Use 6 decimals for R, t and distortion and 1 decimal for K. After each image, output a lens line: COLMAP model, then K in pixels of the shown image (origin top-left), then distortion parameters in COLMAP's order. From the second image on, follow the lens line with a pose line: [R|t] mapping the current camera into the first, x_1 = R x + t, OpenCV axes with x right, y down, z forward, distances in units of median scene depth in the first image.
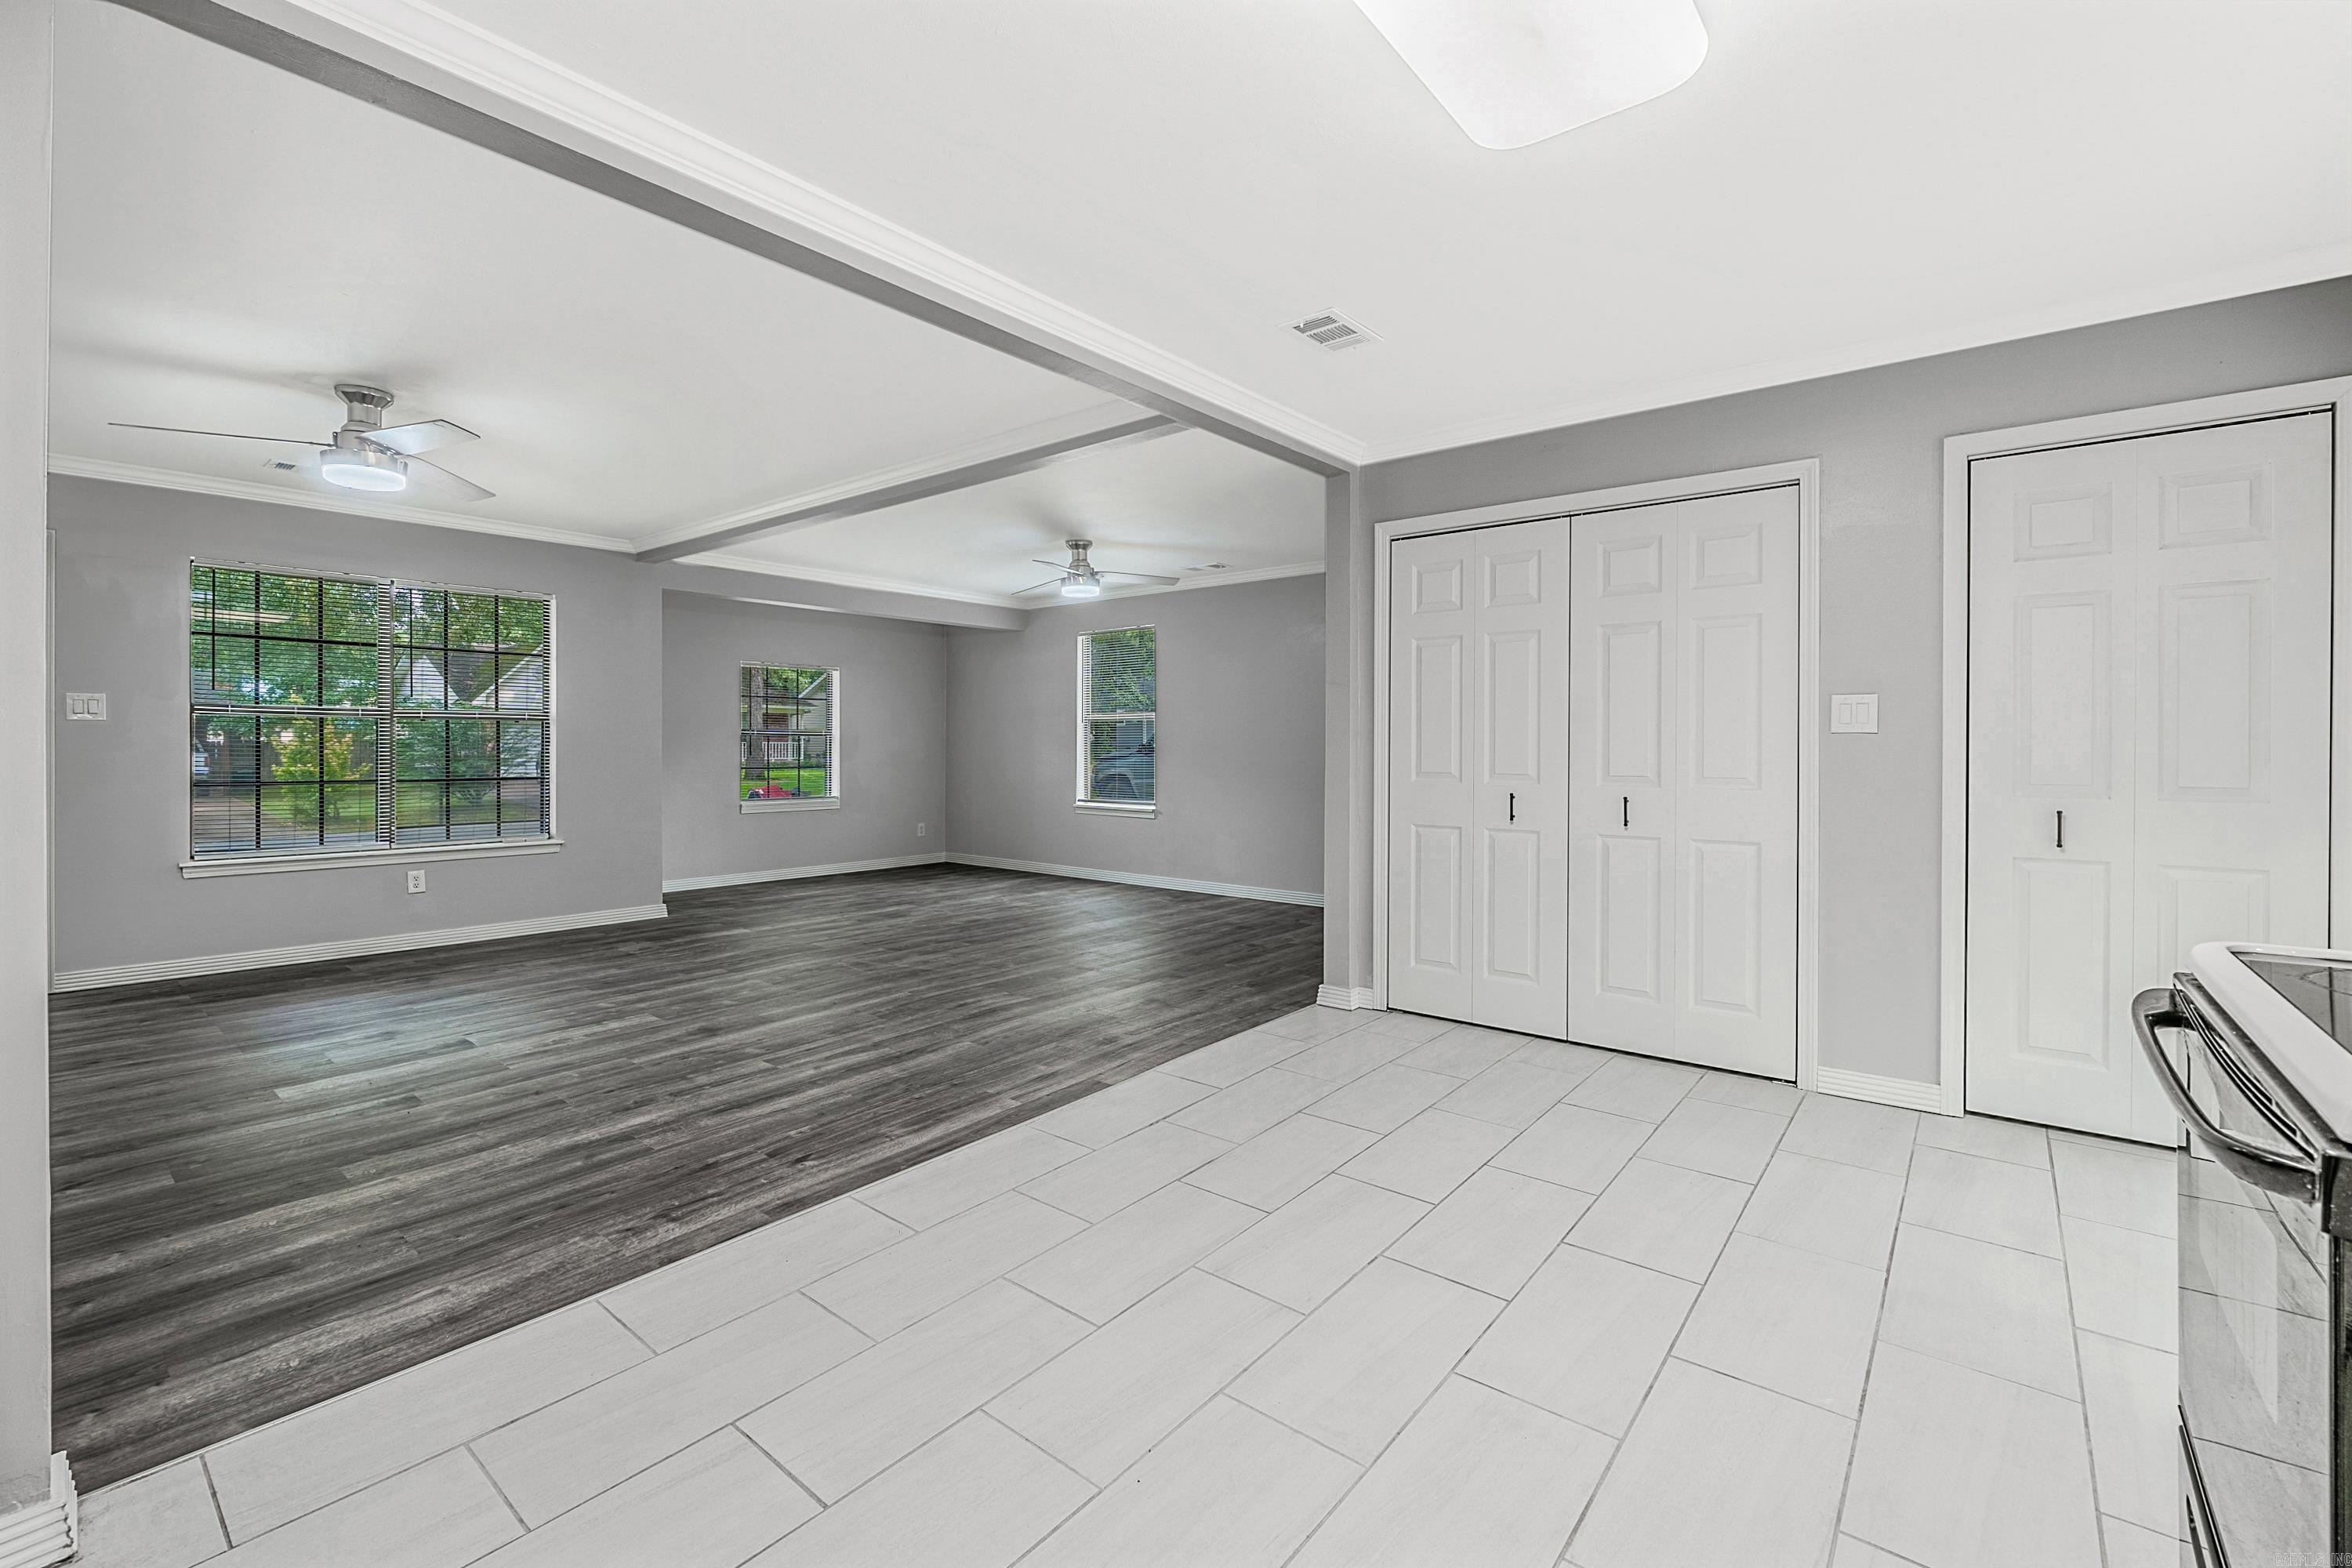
lens RADIAL K [[993.5, 0, 1184.5], [0, 993.5, 747.4], [0, 0, 1]] dist [-0.008280, -0.000370]
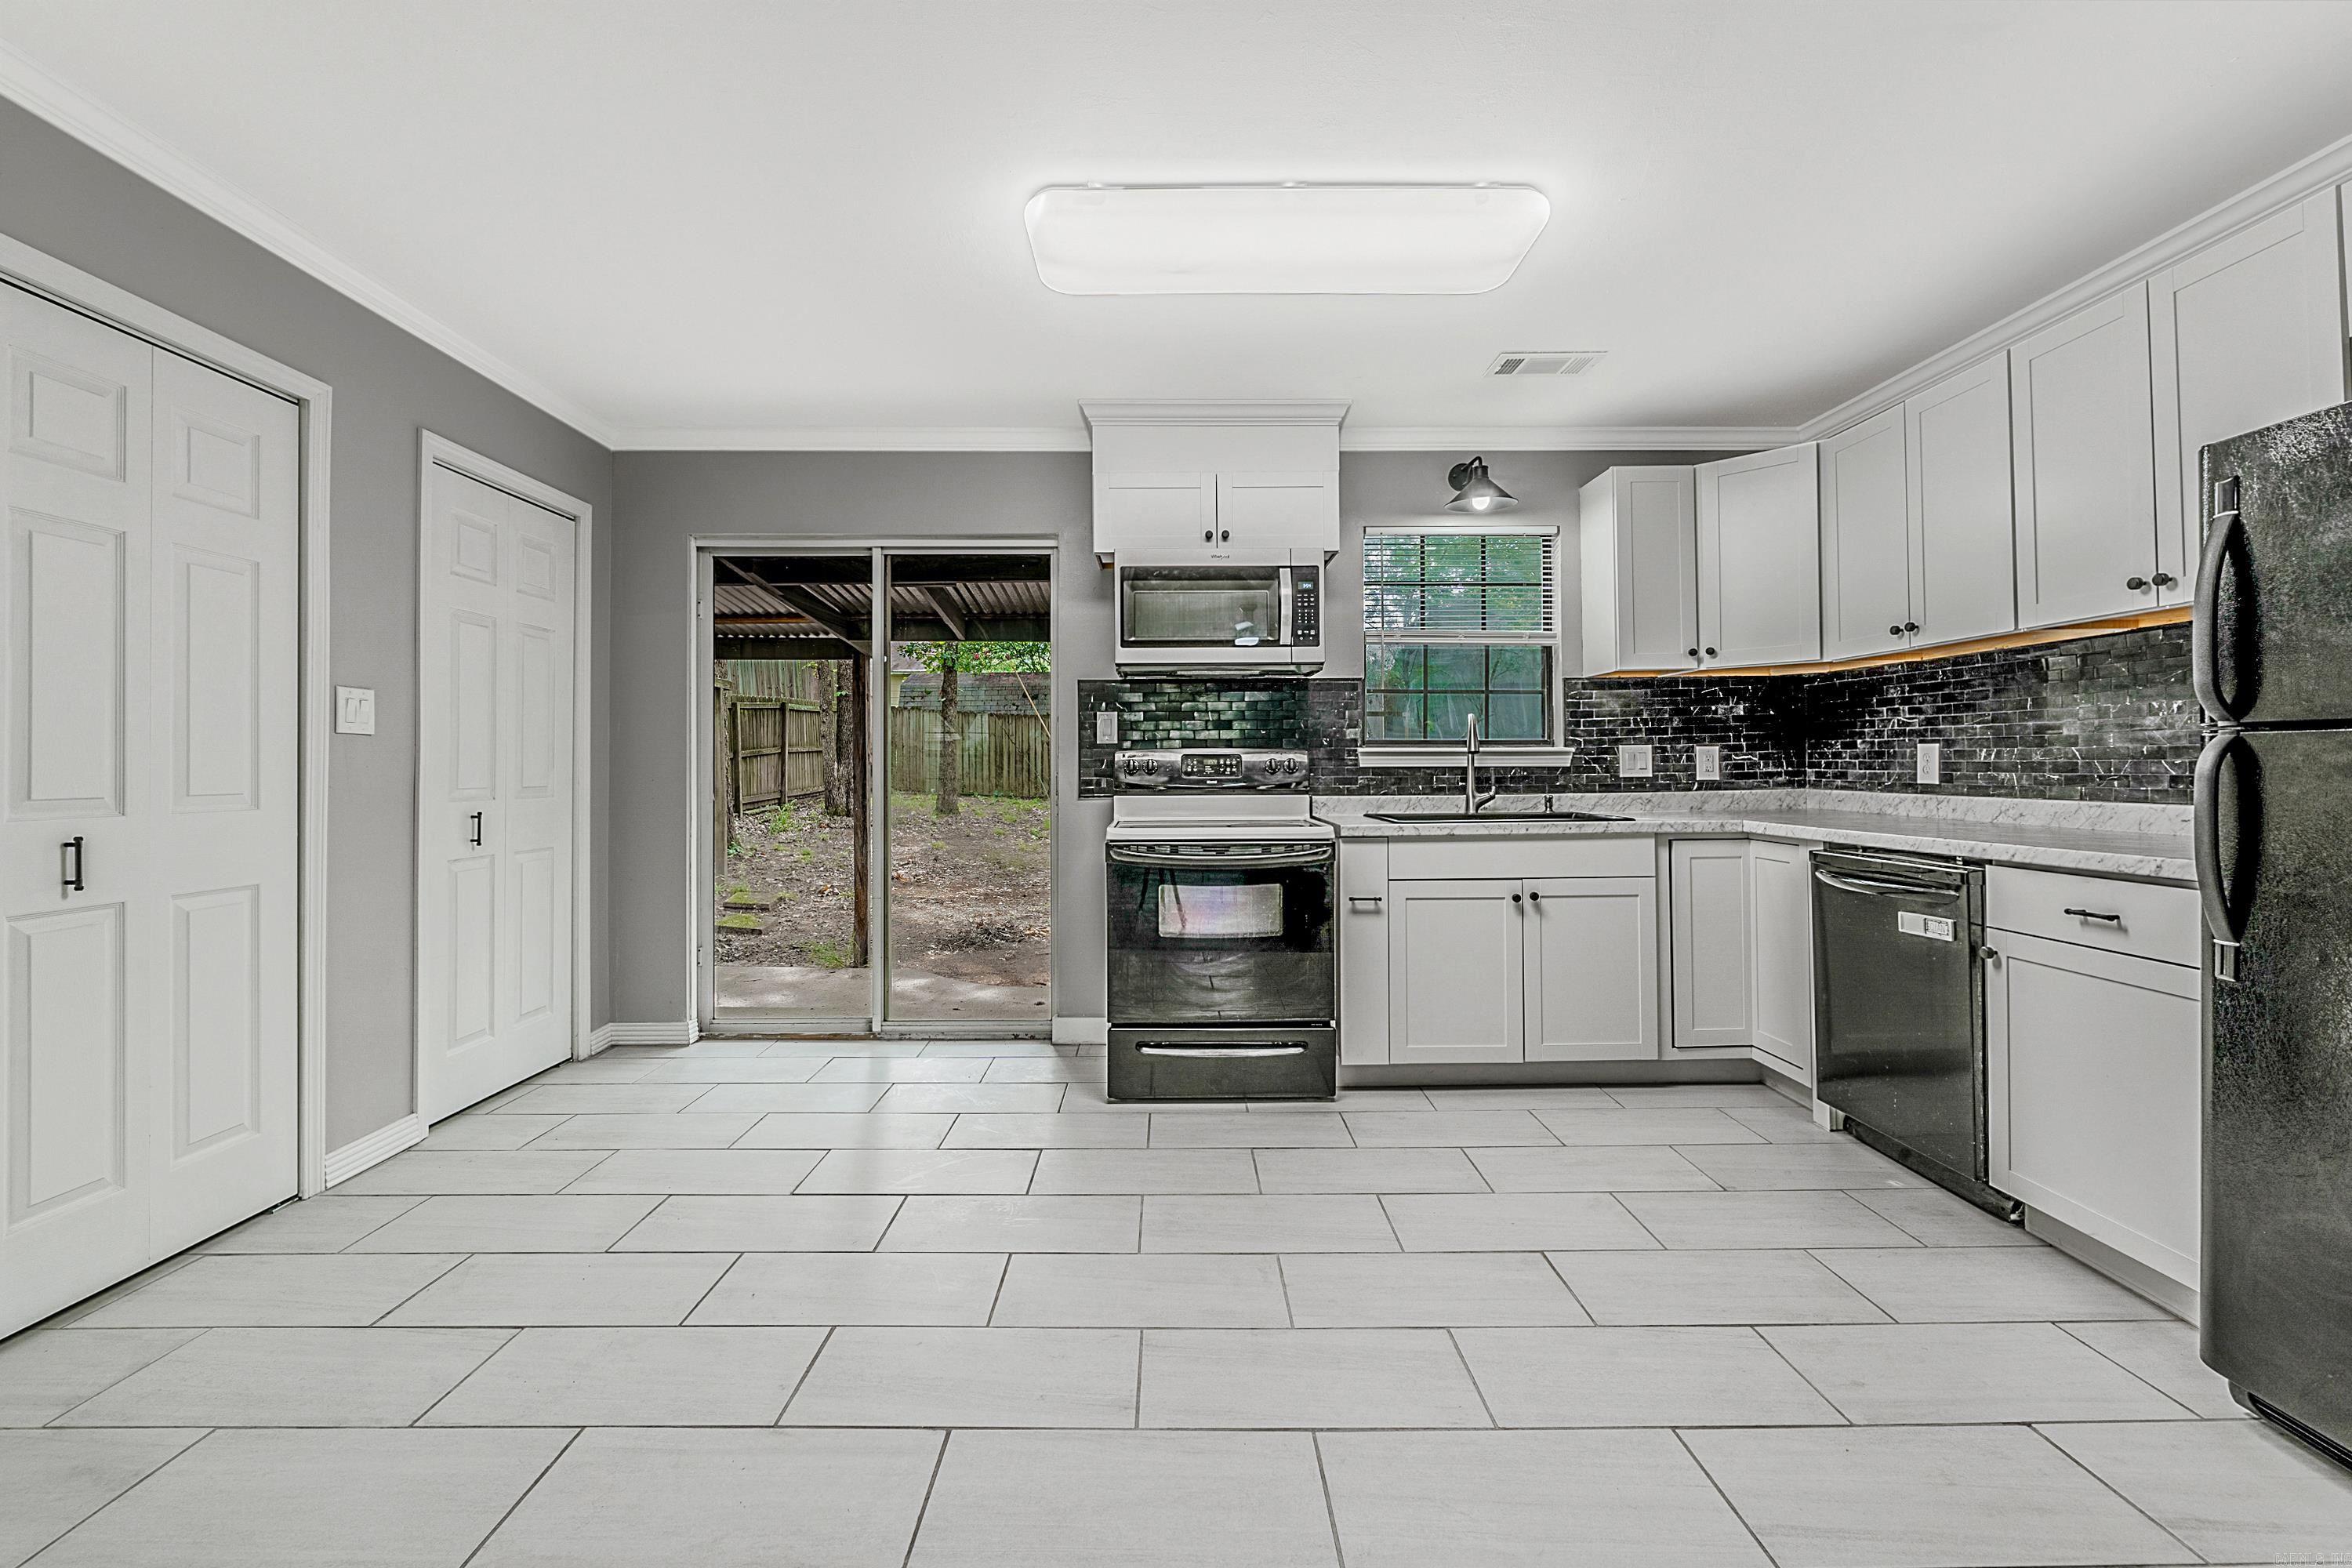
lens RADIAL K [[993.5, 0, 1184.5], [0, 993.5, 747.4], [0, 0, 1]] dist [-0.008280, -0.000370]
pose [[-0.639391, 0.019237, 0.768641, -0.283806], [0.006166, 0.999783, -0.019893, 0.011885], [-0.768857, -0.007980, -0.639371, 0.690647]]
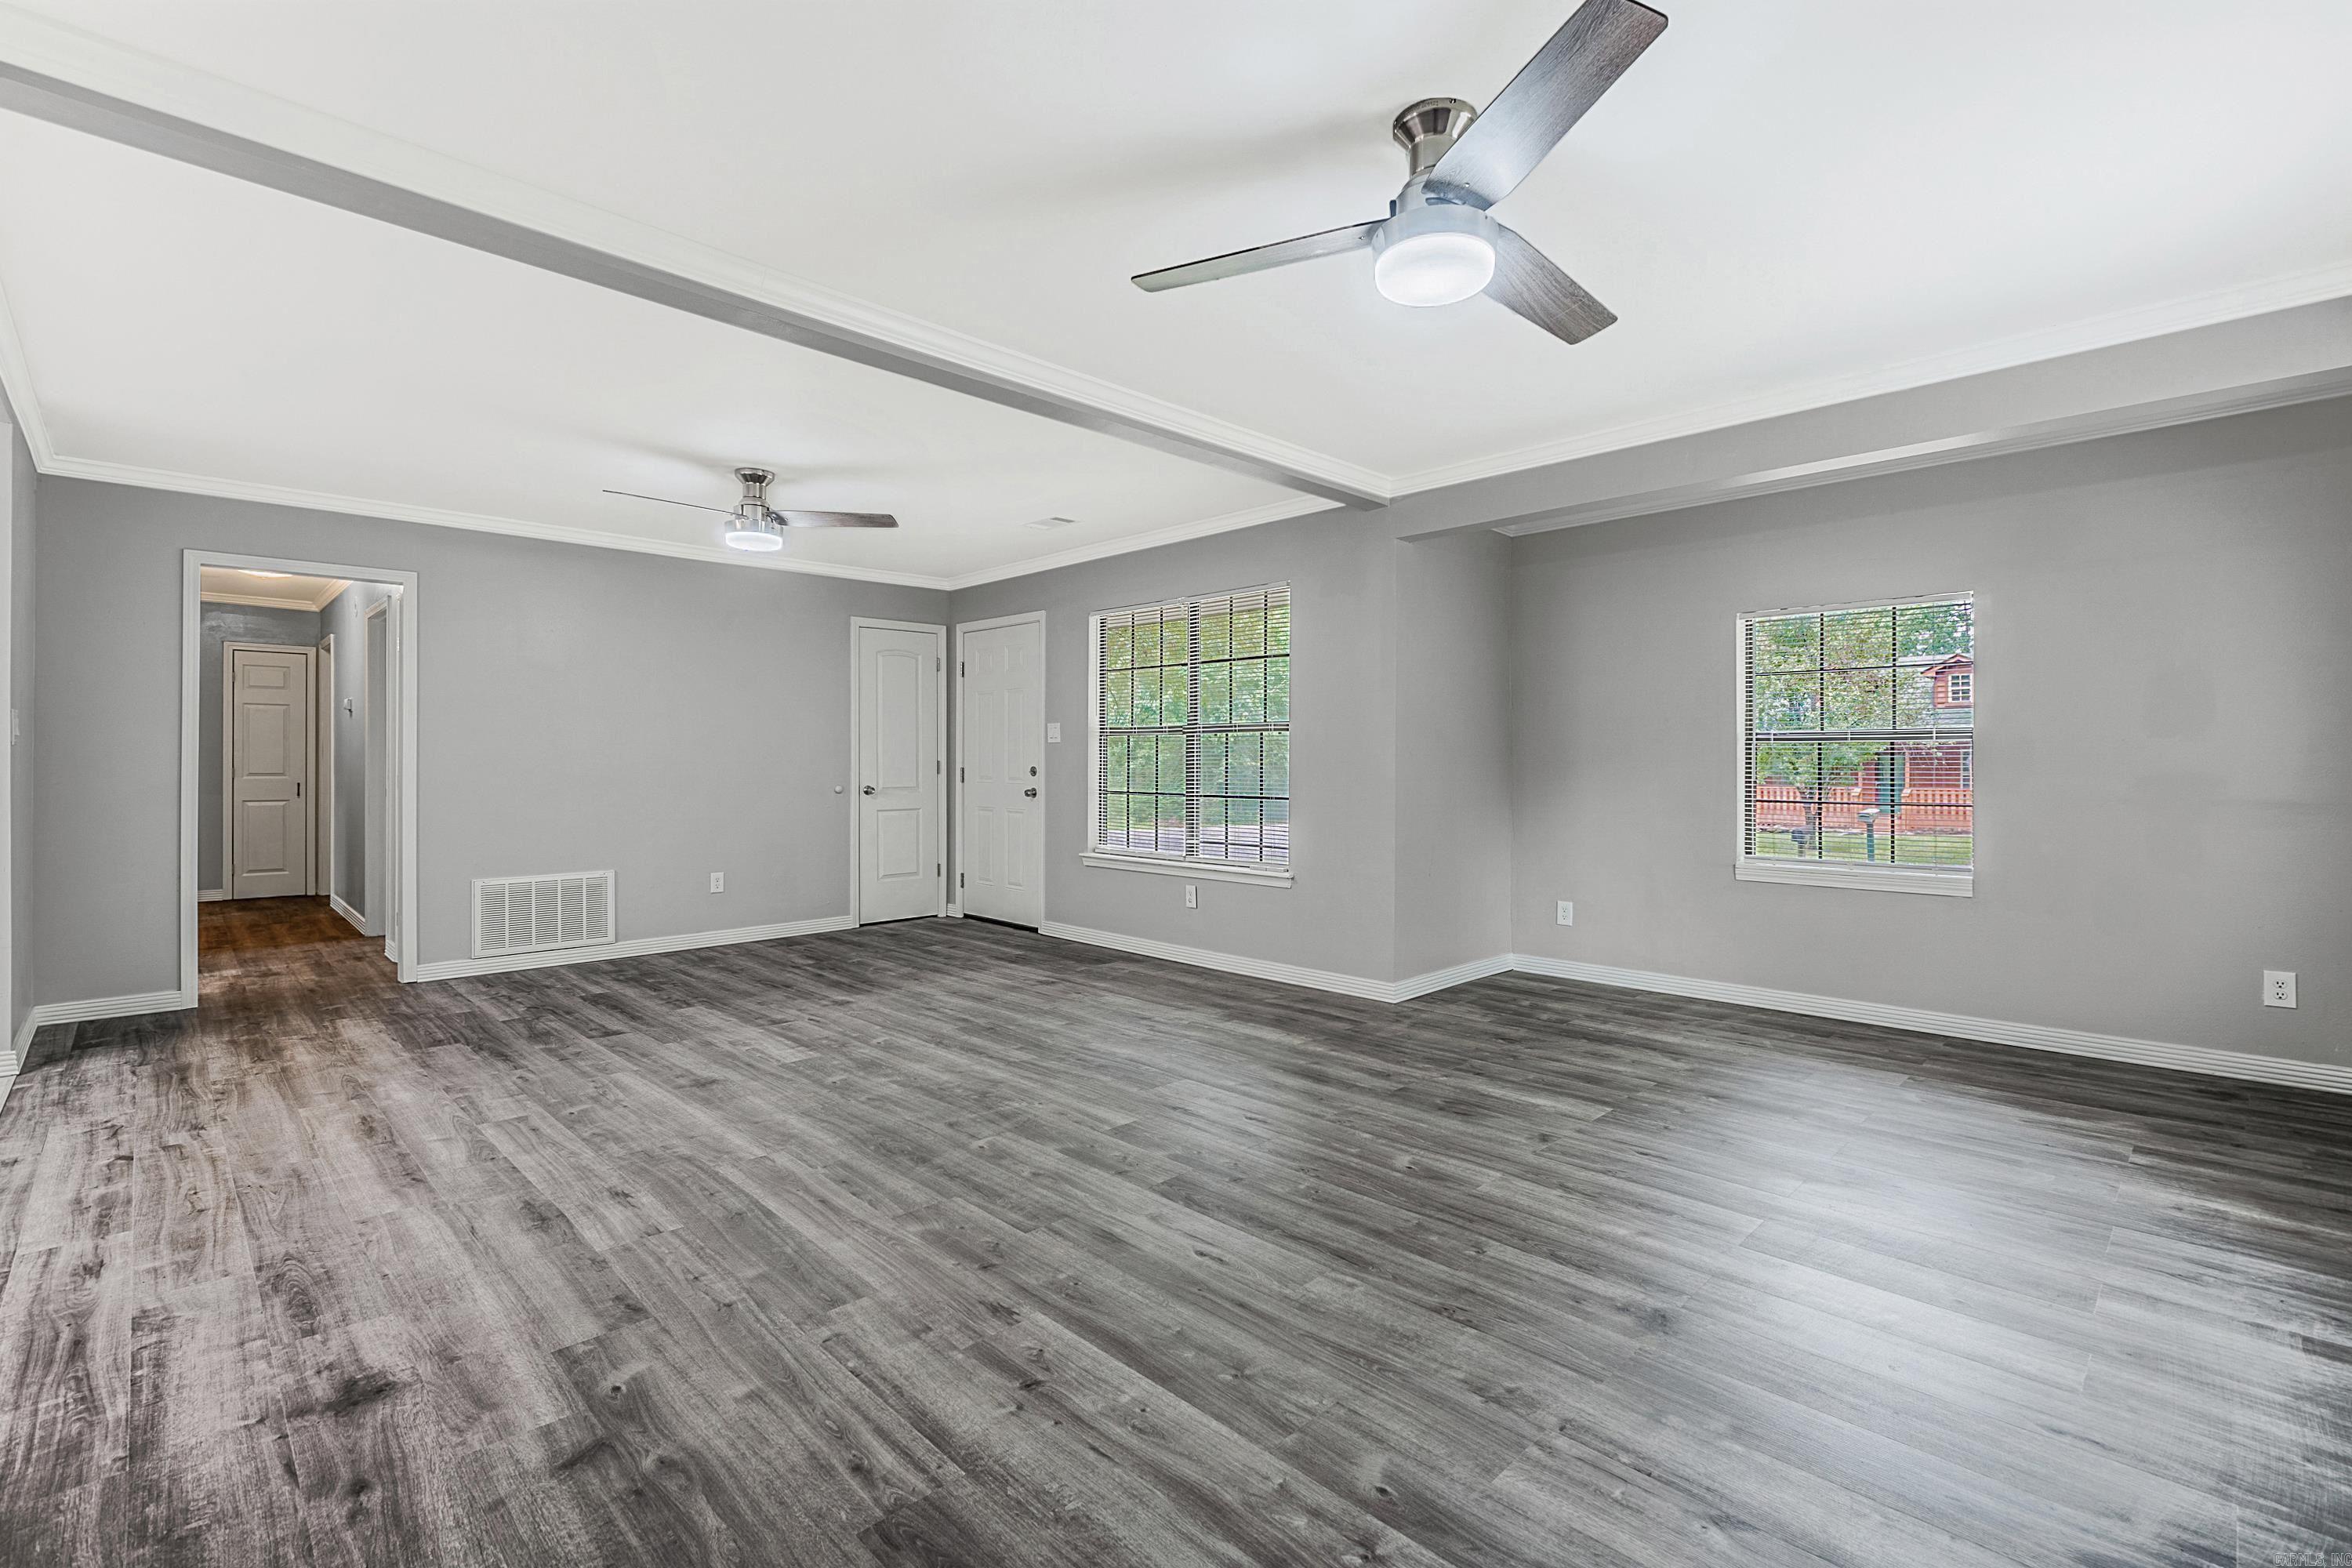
lens RADIAL K [[1039.2, 0, 1174.5], [0, 1039.2, 756.7], [0, 0, 1]] dist [-0.003494, -0.001712]
pose [[-0.103498, -0.012055, -0.994557, 0.329017], [-0.007311, 0.999909, -0.011359, 0.007901], [0.994603, 0.006096, -0.103576, 1.302455]]
